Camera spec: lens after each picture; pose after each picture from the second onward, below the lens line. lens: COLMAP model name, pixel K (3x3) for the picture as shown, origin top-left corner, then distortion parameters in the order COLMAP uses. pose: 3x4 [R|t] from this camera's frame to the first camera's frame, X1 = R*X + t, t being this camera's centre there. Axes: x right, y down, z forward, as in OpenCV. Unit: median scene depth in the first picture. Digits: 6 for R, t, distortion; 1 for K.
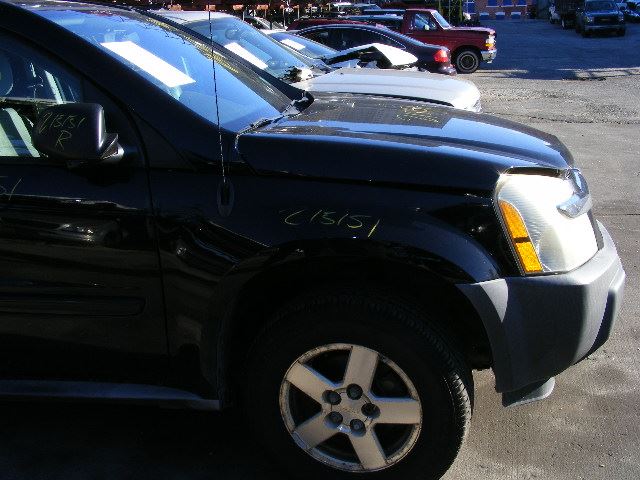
lens RADIAL K [[760.8, 0, 320.0], [0, 760.8, 240.0], [0, 0, 1]] dist [-0.268822, 0.290708]
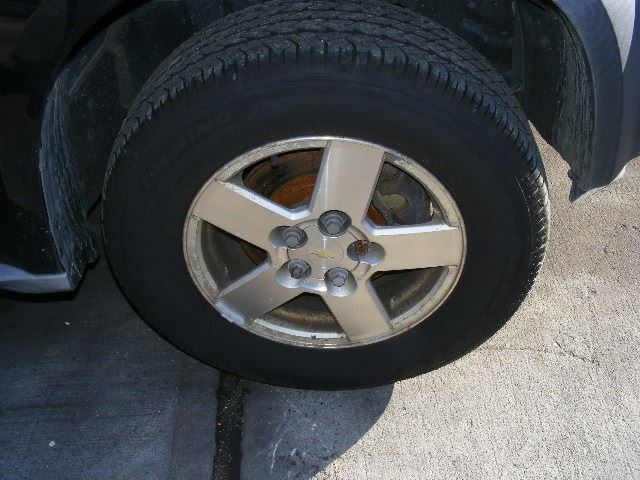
lens RADIAL K [[760.8, 0, 320.0], [0, 760.8, 240.0], [0, 0, 1]] dist [-0.268822, 0.290708]
pose [[0.975935, -0.142186, 0.165328, -0.049116], [0.065583, 0.914462, 0.399323, 0.008200], [-0.207964, -0.378871, 0.901780, 0.534685]]
